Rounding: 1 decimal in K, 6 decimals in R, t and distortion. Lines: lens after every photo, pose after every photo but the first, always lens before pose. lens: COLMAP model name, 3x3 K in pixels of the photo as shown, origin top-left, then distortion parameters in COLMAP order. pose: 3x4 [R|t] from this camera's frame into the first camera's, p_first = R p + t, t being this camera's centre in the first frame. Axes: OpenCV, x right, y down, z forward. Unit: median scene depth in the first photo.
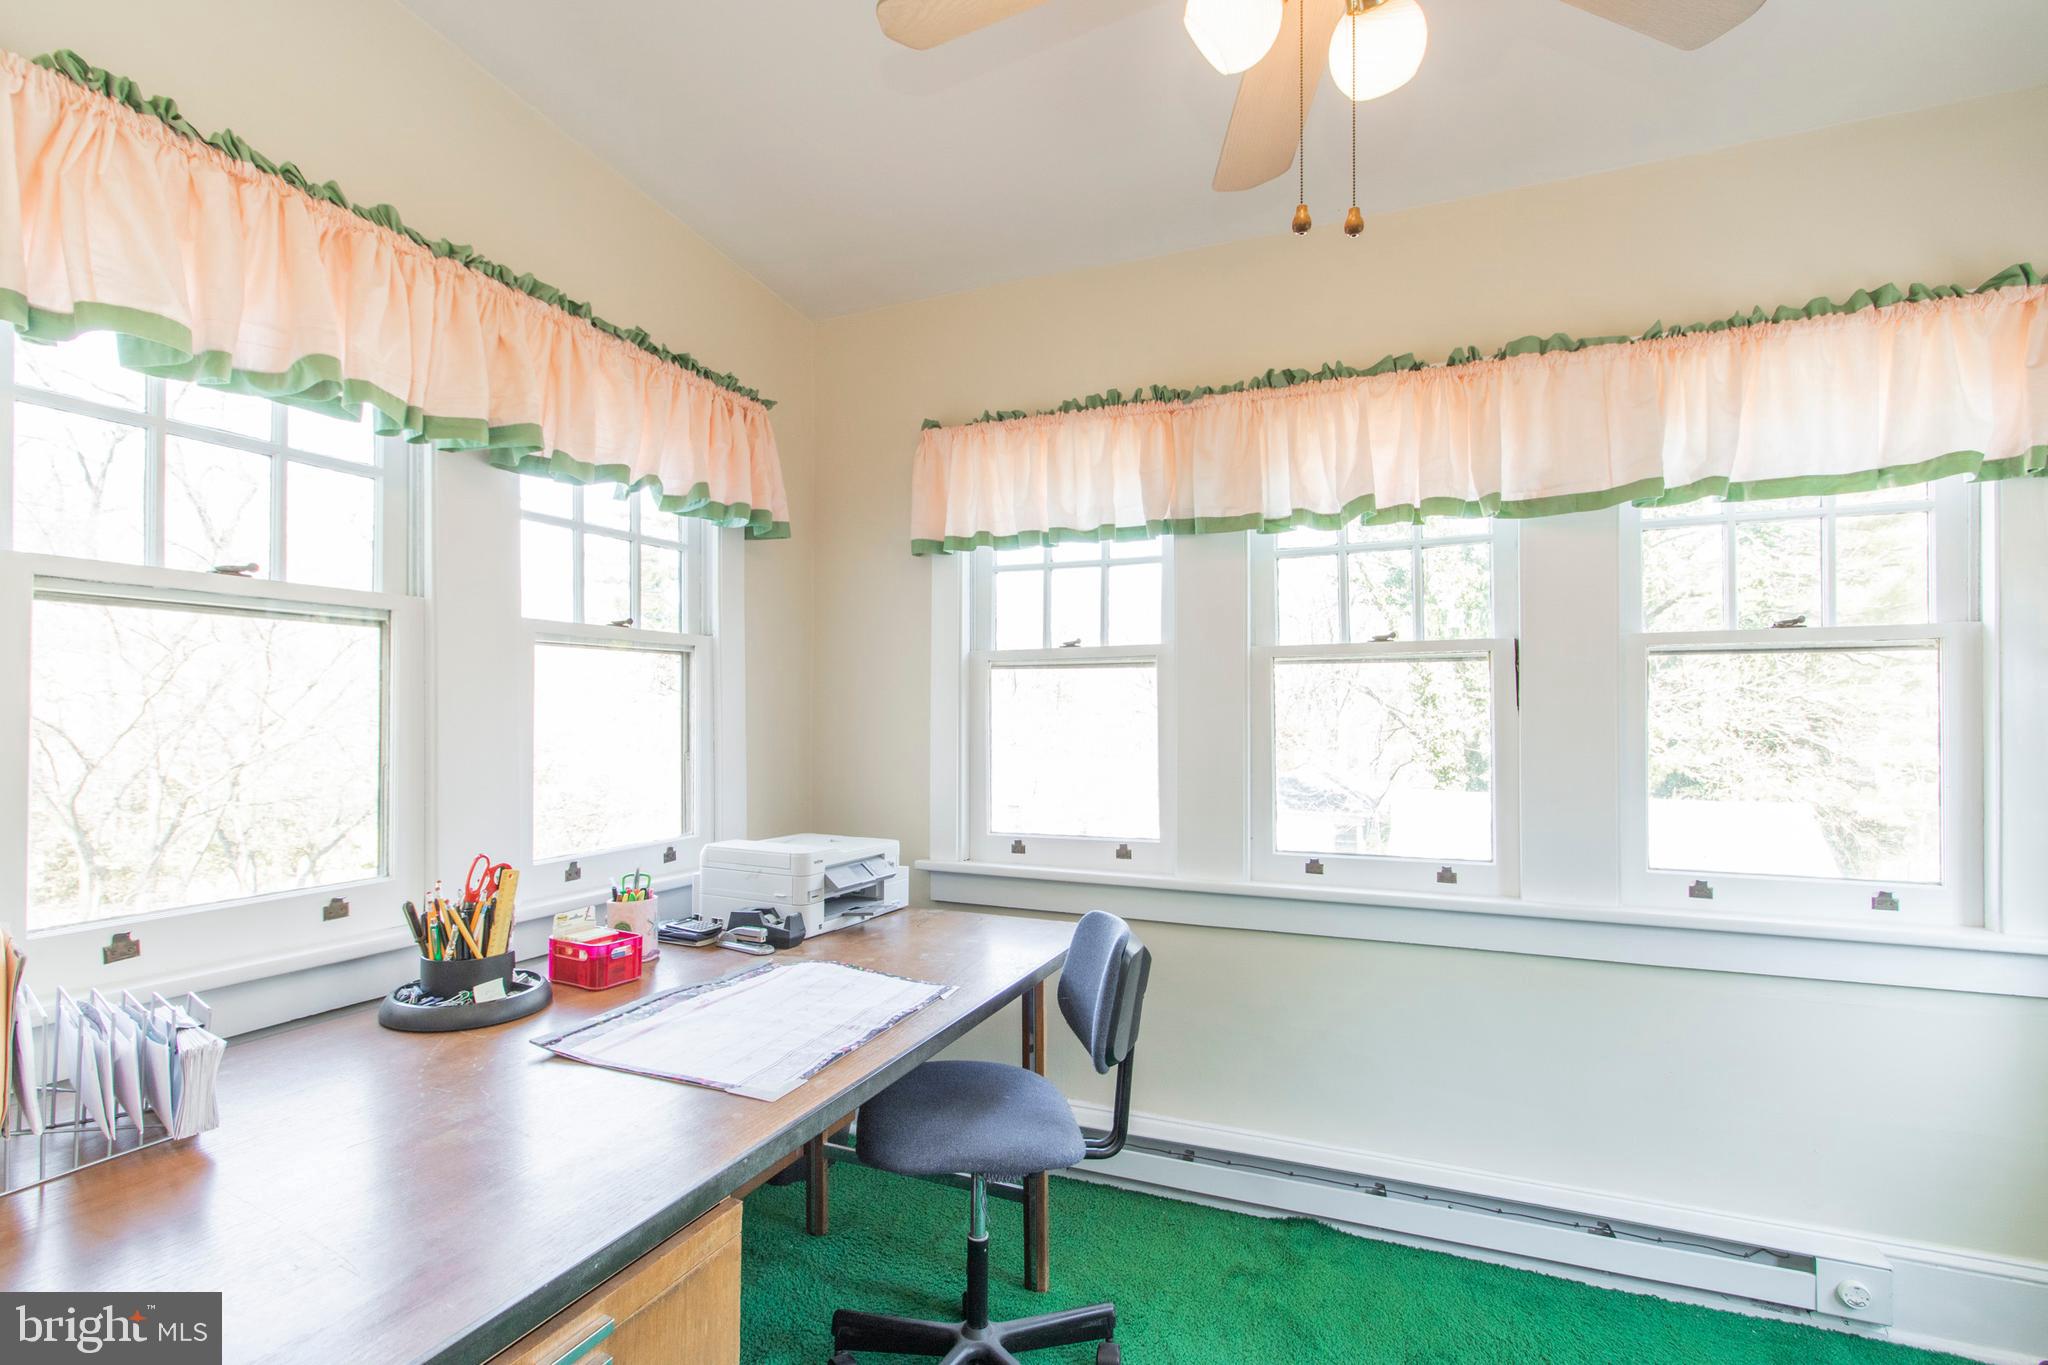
lens RADIAL K [[954.6, 0, 1007.9], [0, 954.6, 701.3], [0, 0, 1]] dist [0.000392, -0.000190]
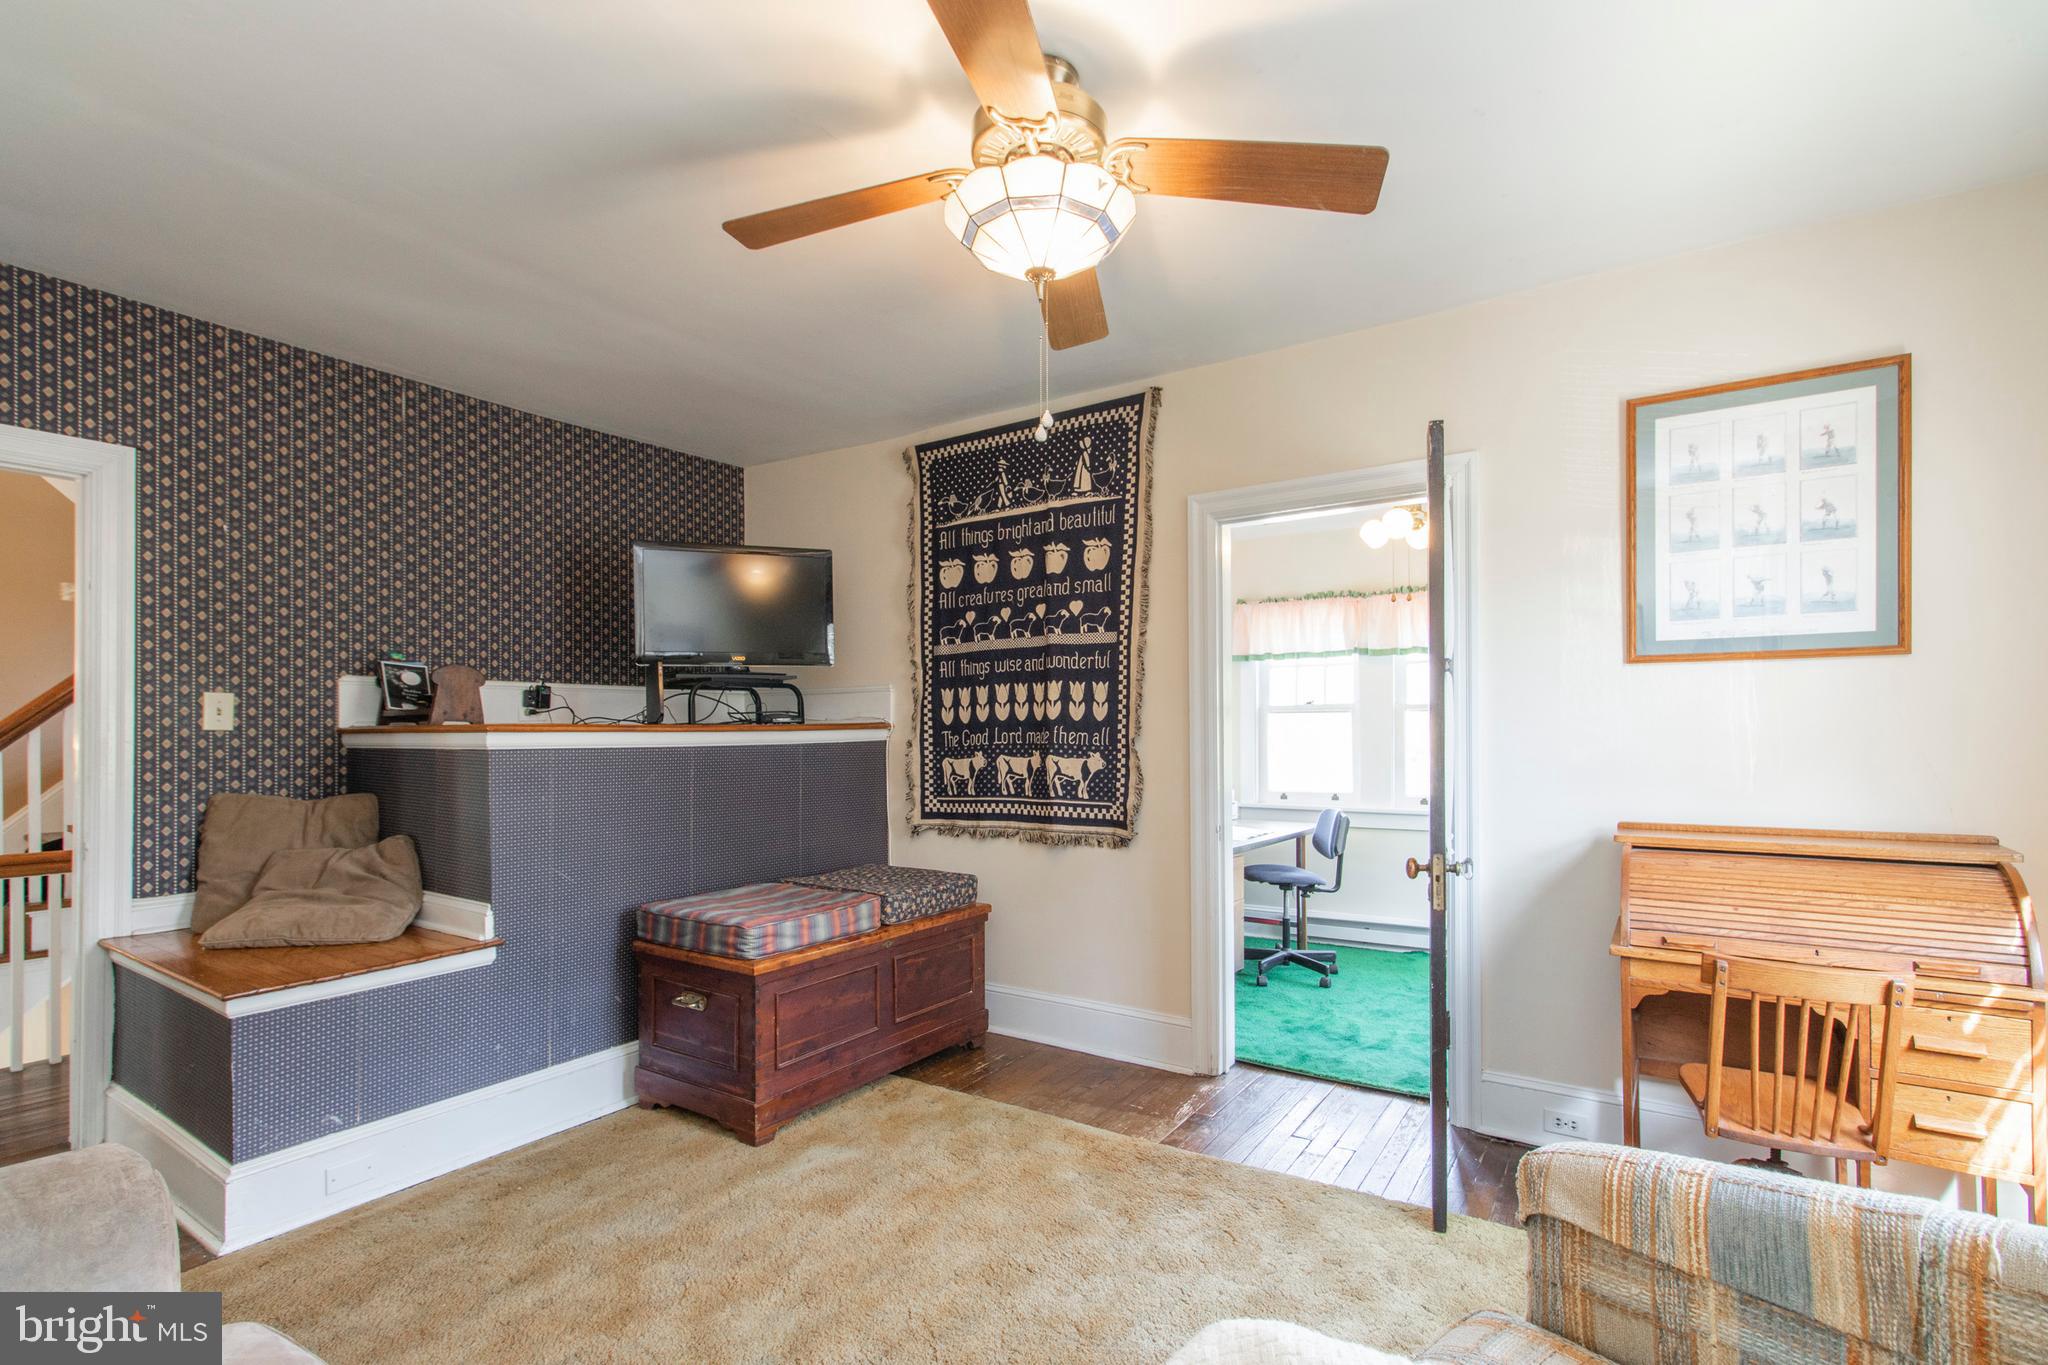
lens RADIAL K [[951.5, 0, 1001.6], [0, 951.5, 722.6], [0, 0, 1]] dist [0.000968, 0.000399]
pose [[0.980280, -0.004764, -0.197554, -0.263540], [0.004032, 0.999983, -0.004109, -0.010182], [0.197570, 0.003232, 0.980283, -1.721650]]
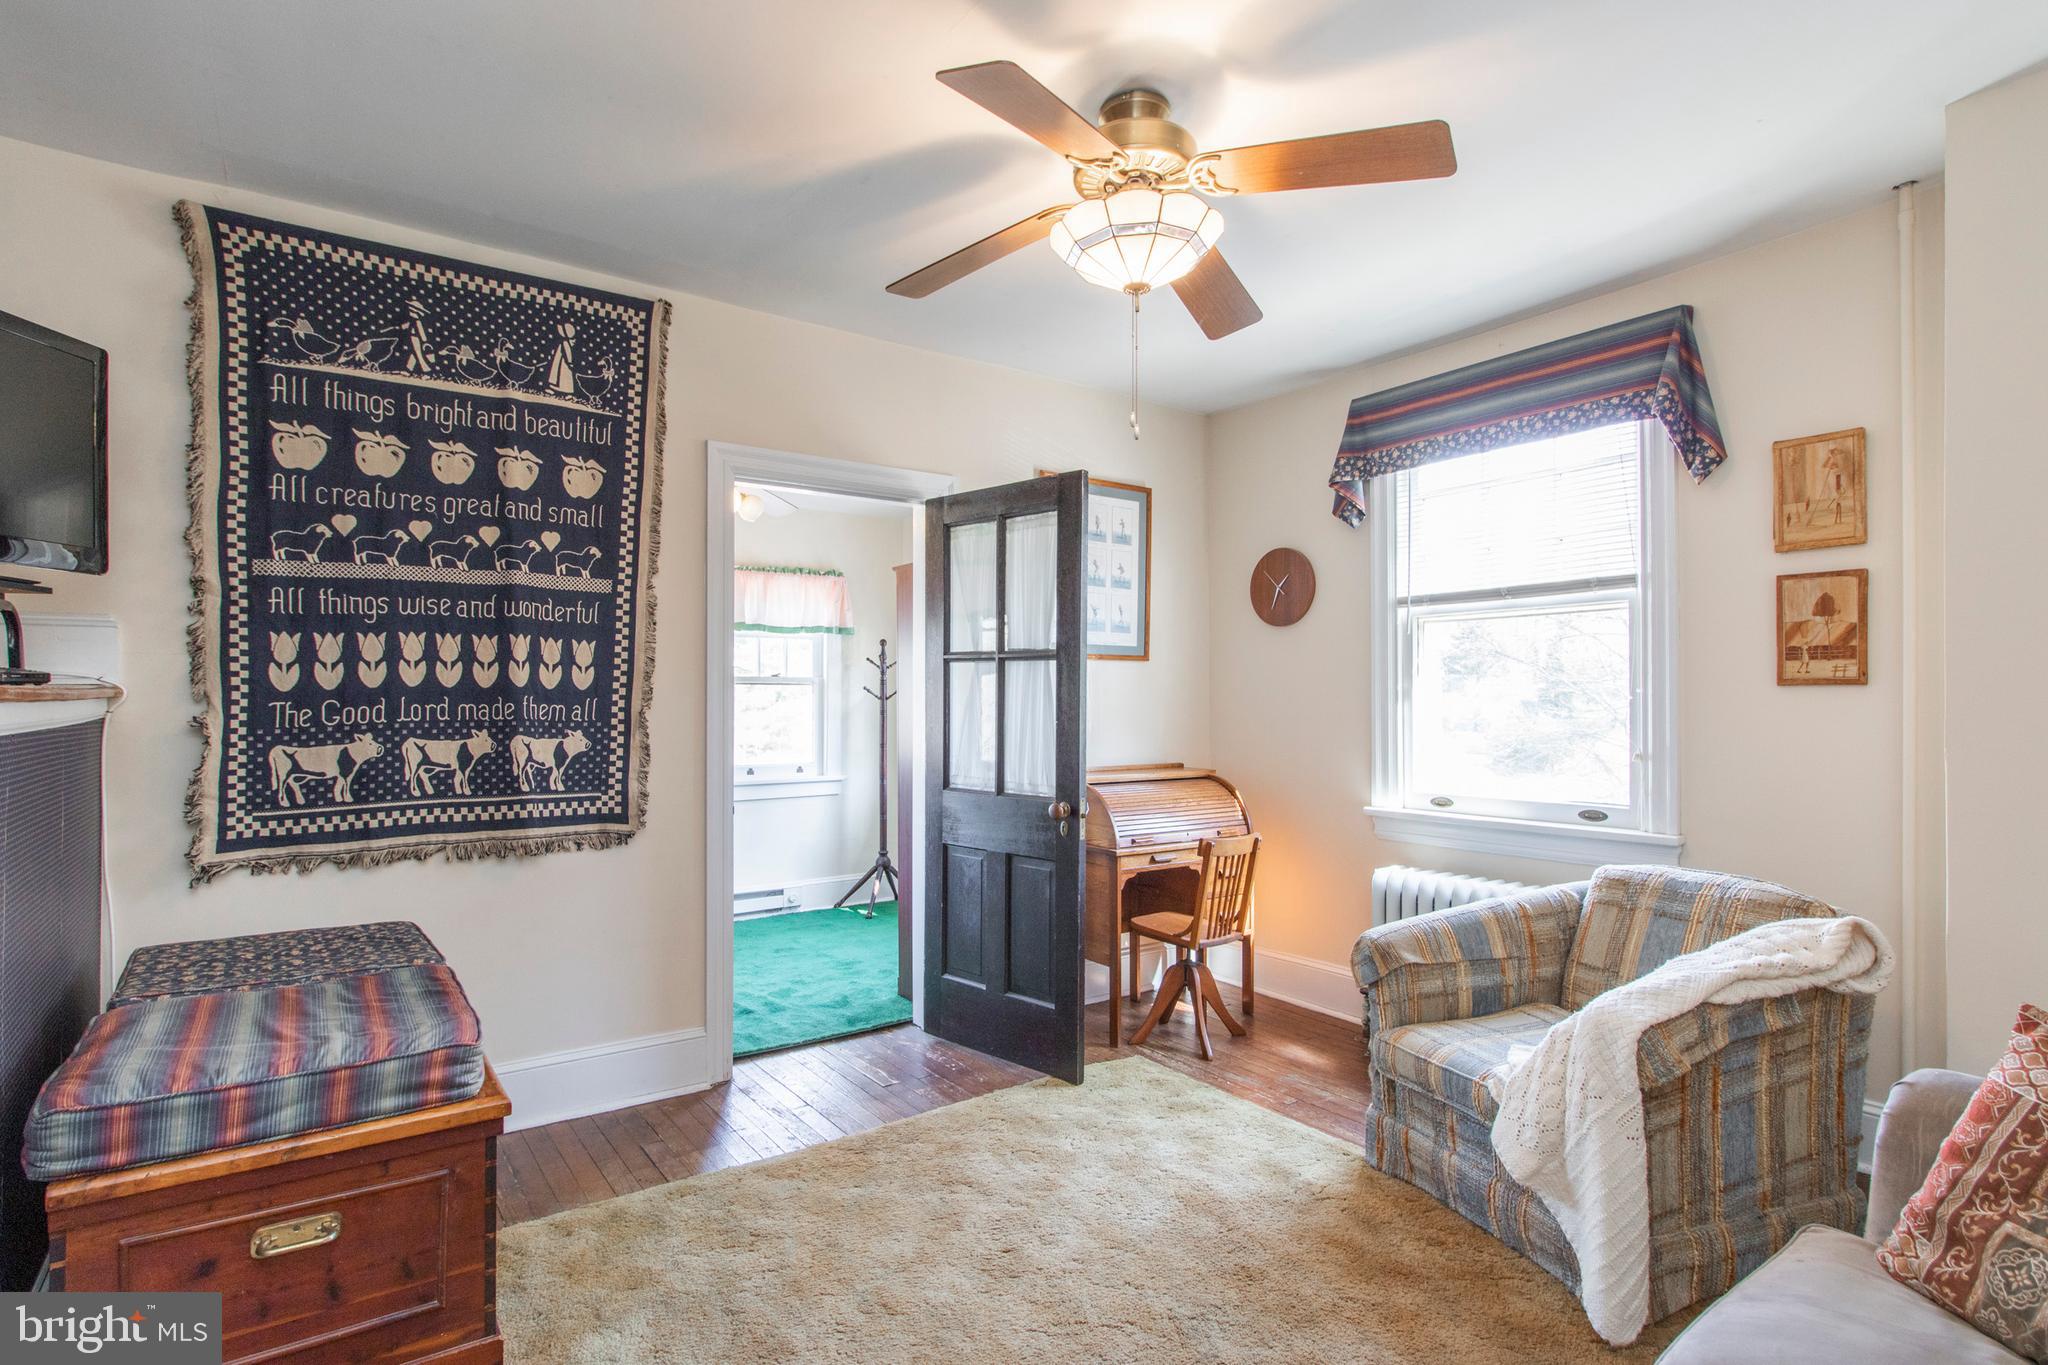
lens RADIAL K [[1051.0, 0, 1024.0], [0, 1051.0, 682.5], [0, 0, 1]] dist [-0.000384, -0.000672]
pose [[0.516690, 0.016731, 0.856009, -1.503316], [-0.008608, 0.999860, -0.014347, -0.014732], [-0.856129, 0.000045, 0.516761, -1.266273]]
